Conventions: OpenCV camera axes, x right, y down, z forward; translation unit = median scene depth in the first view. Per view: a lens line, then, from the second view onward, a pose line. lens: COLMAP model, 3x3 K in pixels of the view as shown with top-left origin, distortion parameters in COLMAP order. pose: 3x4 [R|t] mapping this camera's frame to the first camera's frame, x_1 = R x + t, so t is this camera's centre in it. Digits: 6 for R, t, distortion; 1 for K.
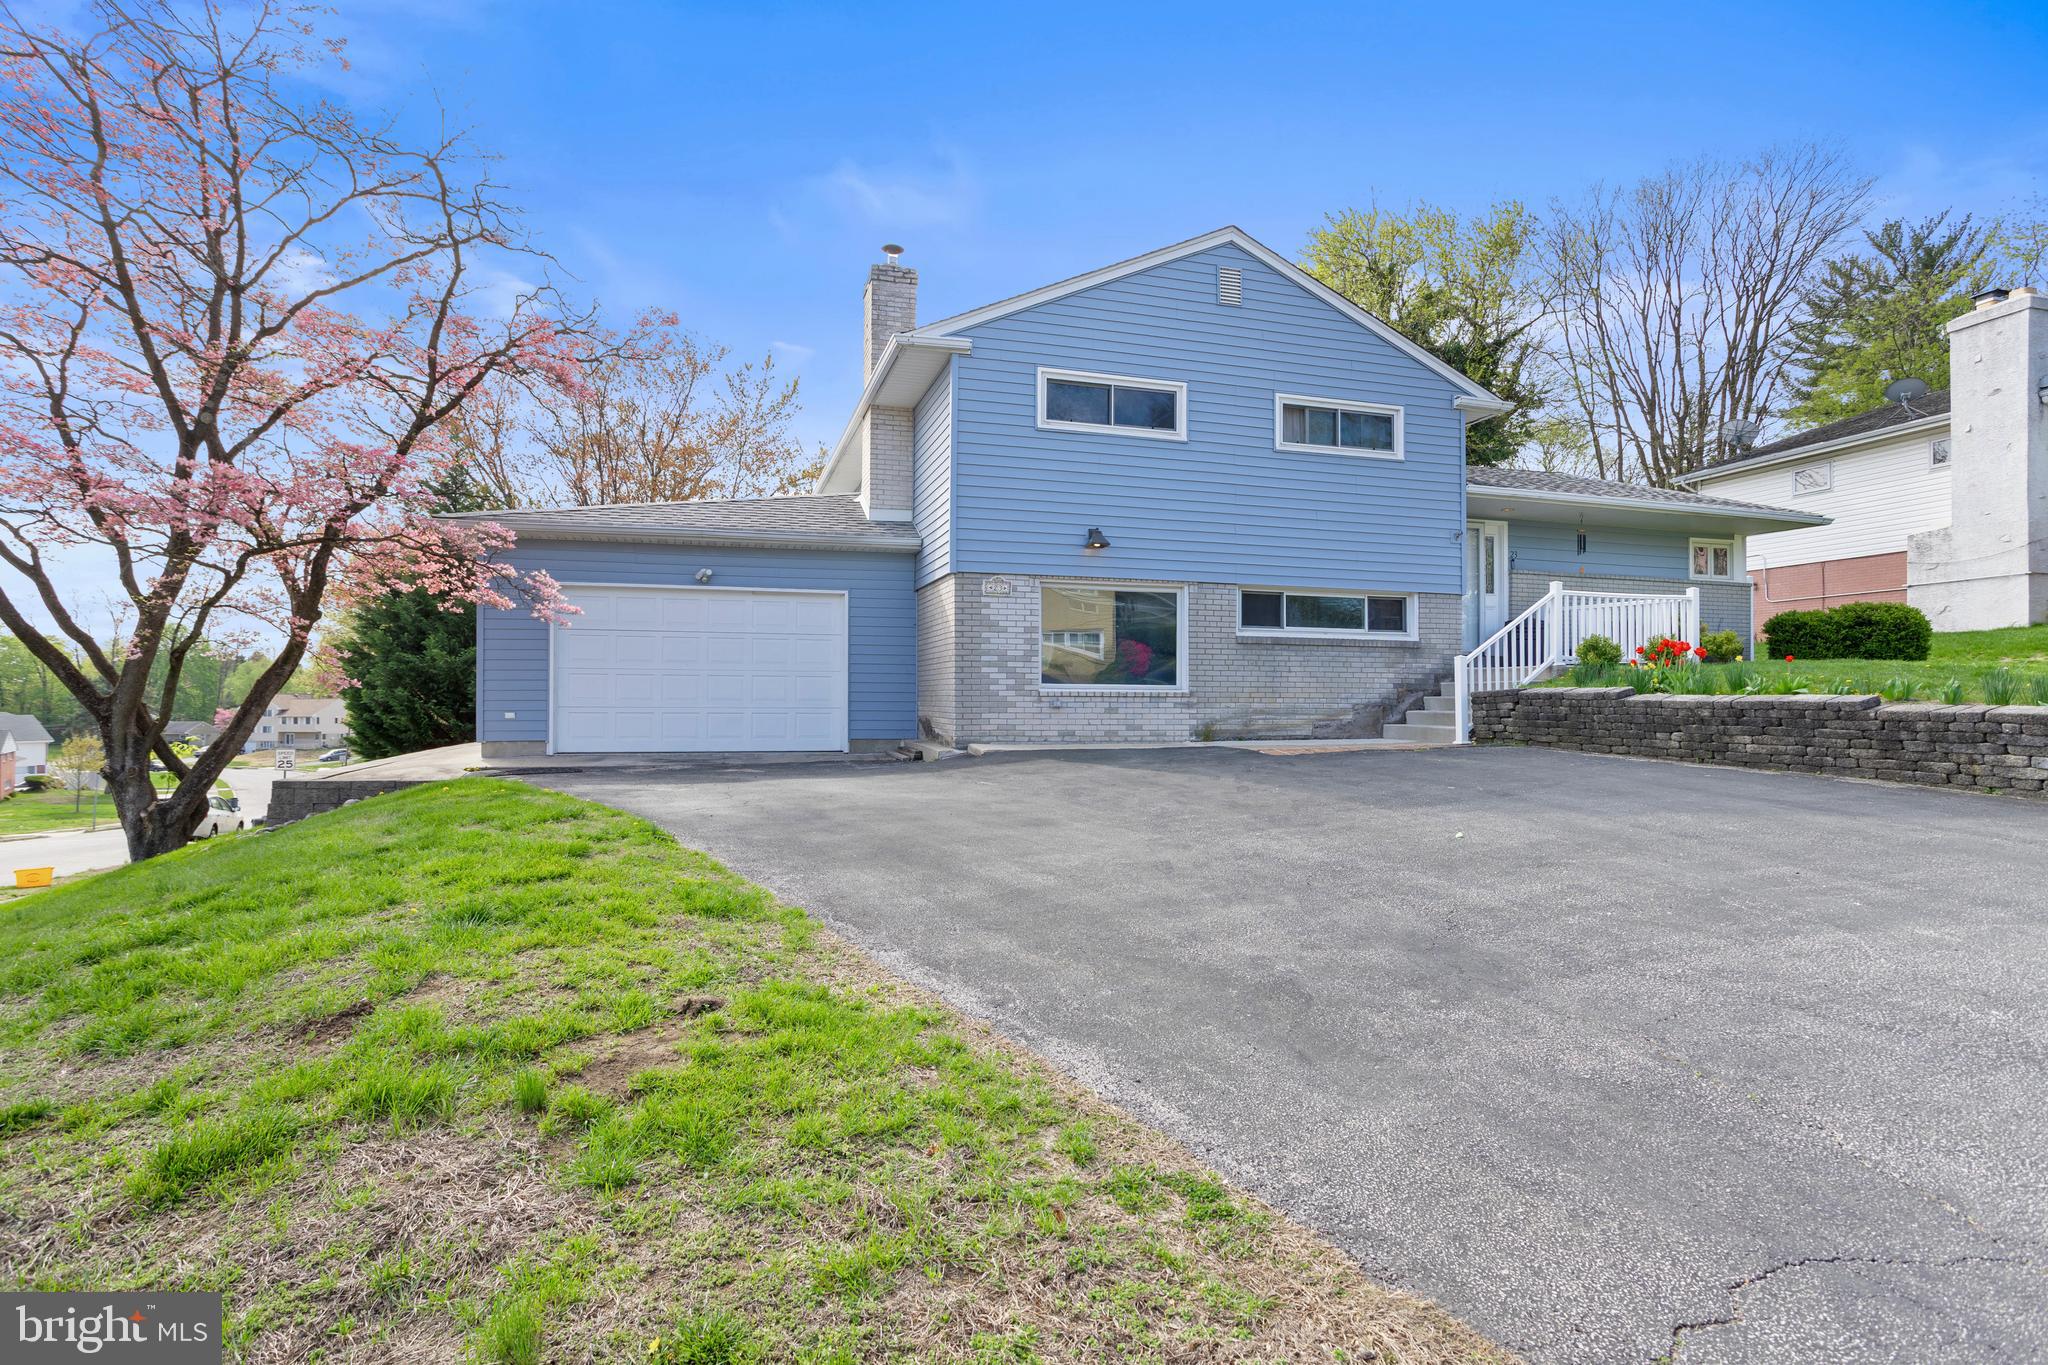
lens RADIAL K [[989.7, 0, 1038.4], [0, 989.7, 674.7], [0, 0, 1]] dist [-0.050463, 0.031958]
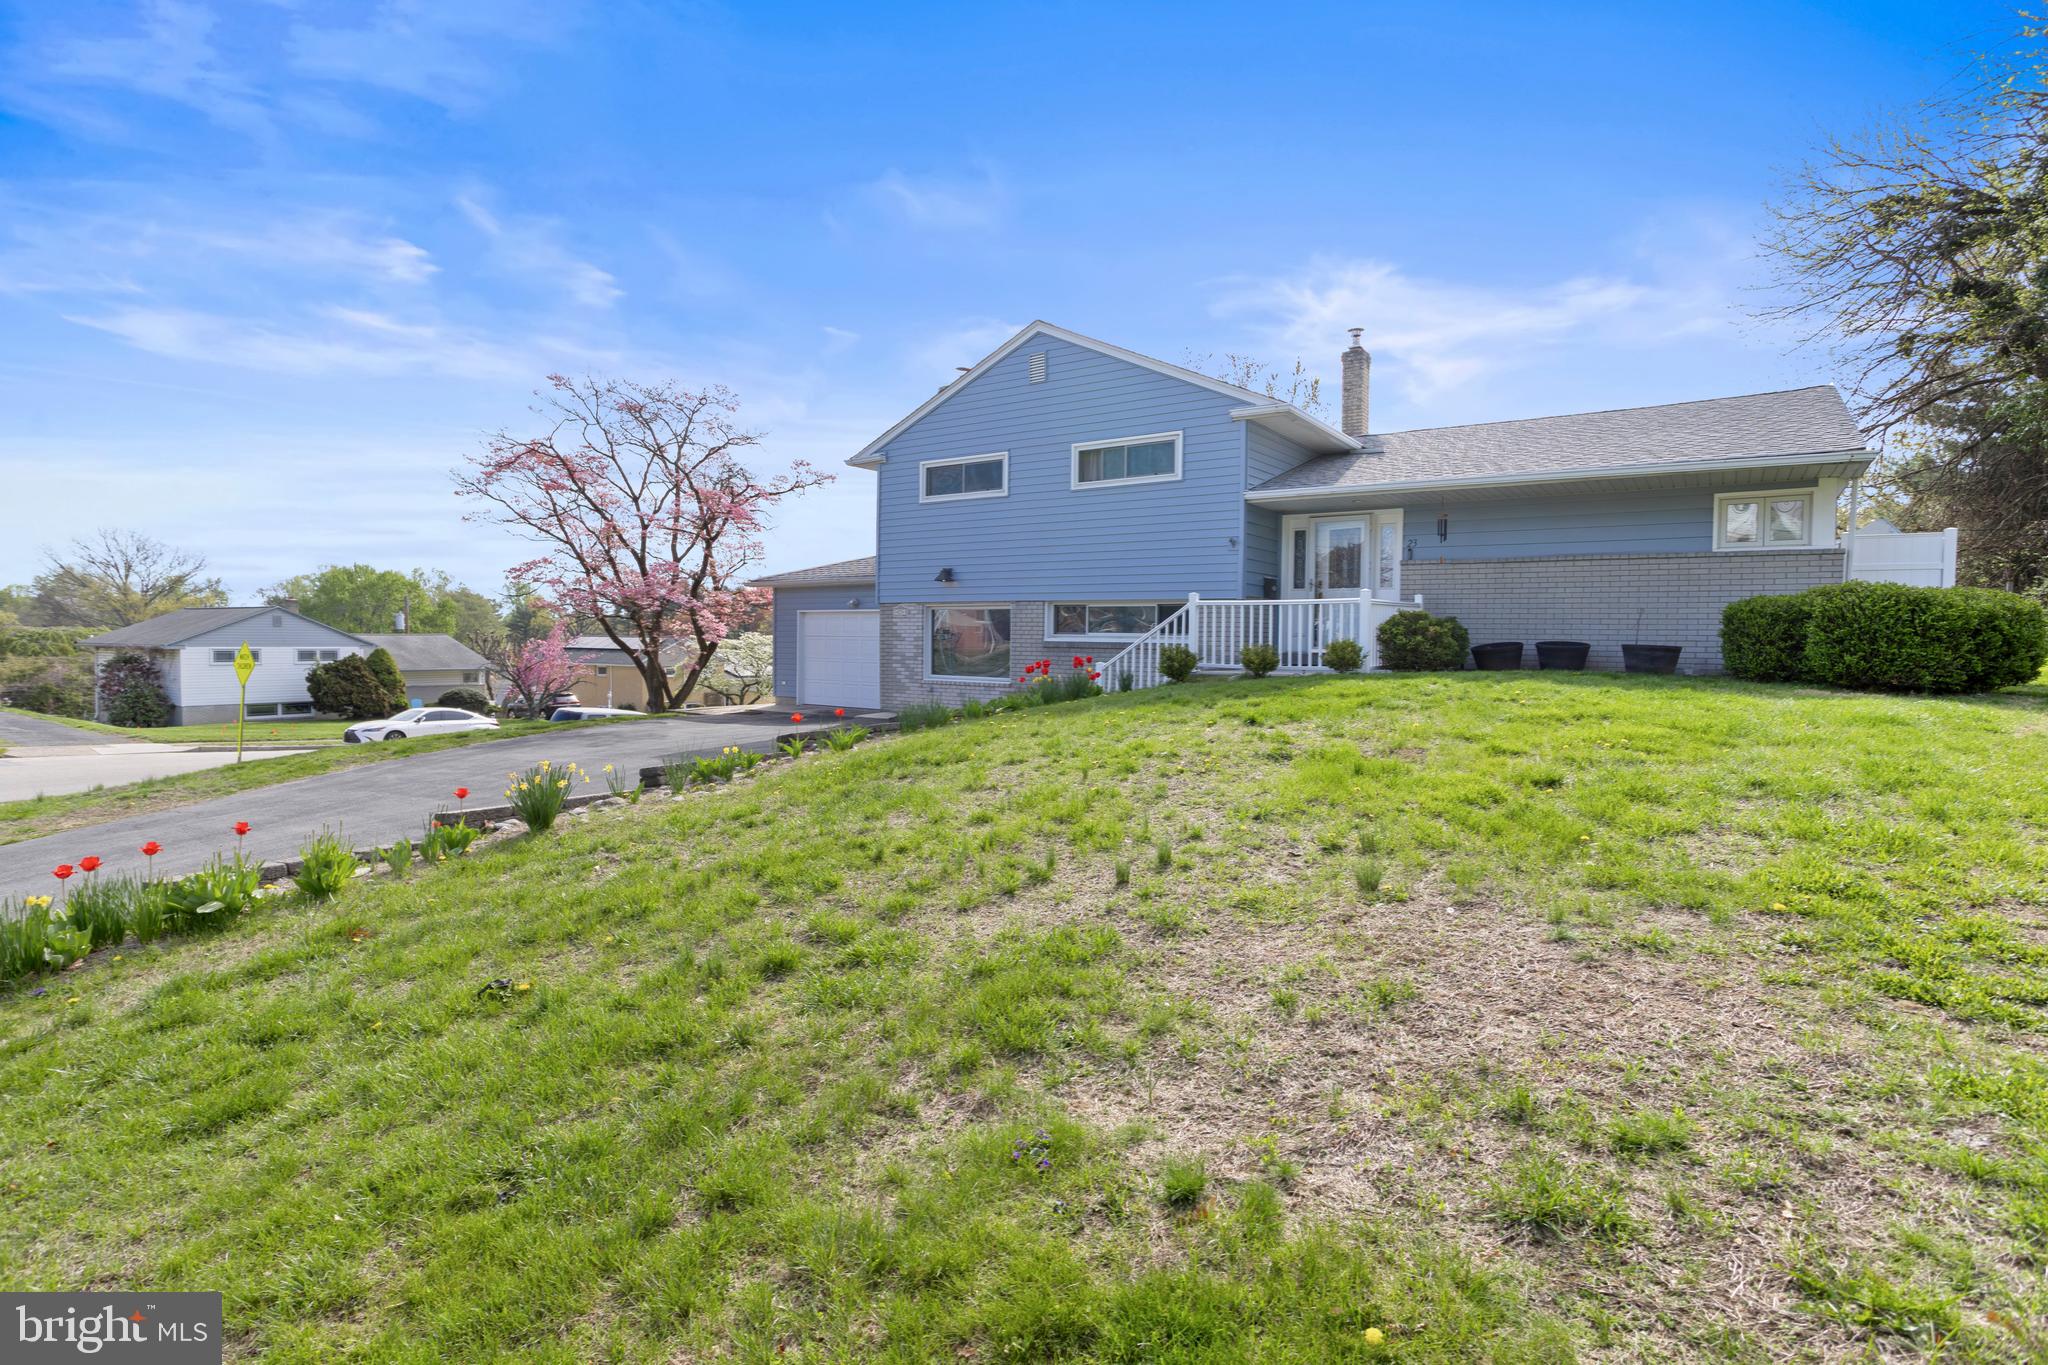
lens RADIAL K [[989.7, 0, 1038.4], [0, 989.7, 674.7], [0, 0, 1]] dist [-0.050463, 0.031958]
pose [[0.631531, 0.028578, -0.774824, 1.228749], [0.002768, 0.999231, 0.039112, -0.047599], [0.775346, -0.026845, 0.630966, 0.184449]]
